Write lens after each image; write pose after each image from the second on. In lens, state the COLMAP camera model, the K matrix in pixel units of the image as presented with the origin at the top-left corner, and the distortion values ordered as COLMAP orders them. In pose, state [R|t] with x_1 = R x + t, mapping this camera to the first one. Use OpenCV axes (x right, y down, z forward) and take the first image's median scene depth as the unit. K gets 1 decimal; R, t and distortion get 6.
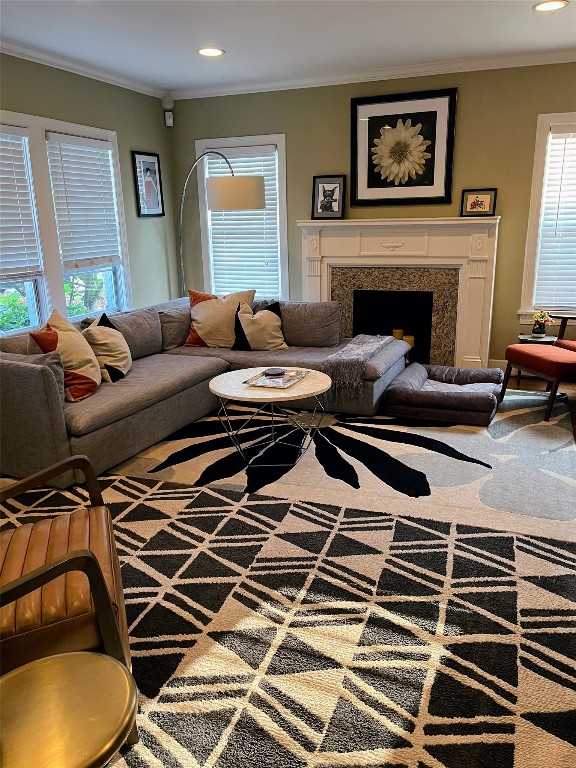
lens RADIAL K [[600.9, 0, 307.7], [0, 600.9, 383.9], [0, 0, 1]] dist [0.035341, -0.006258]
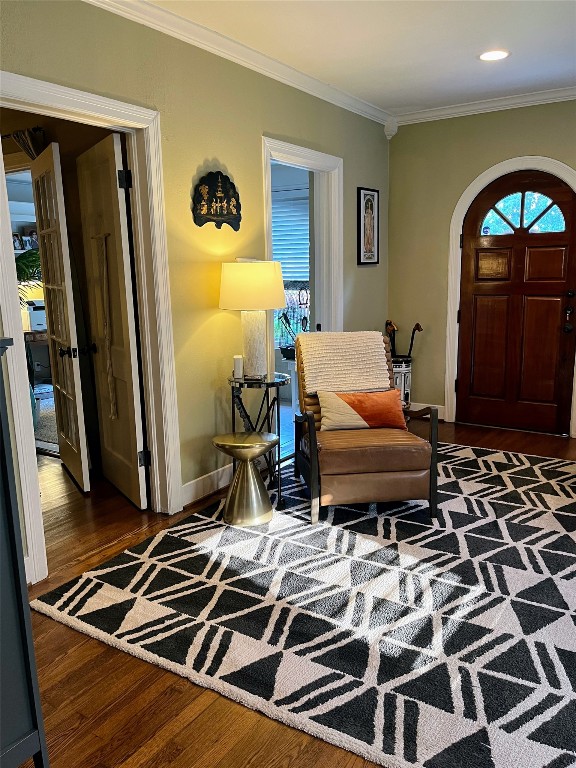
lens RADIAL K [[600.9, 0, 307.7], [0, 600.9, 383.9], [0, 0, 1]] dist [0.035341, -0.006258]
pose [[-0.180392, 0.215299, -0.959742, 1.084894], [-0.242005, 0.936039, 0.255469, -0.245248], [0.953358, 0.278347, -0.116751, 0.782383]]
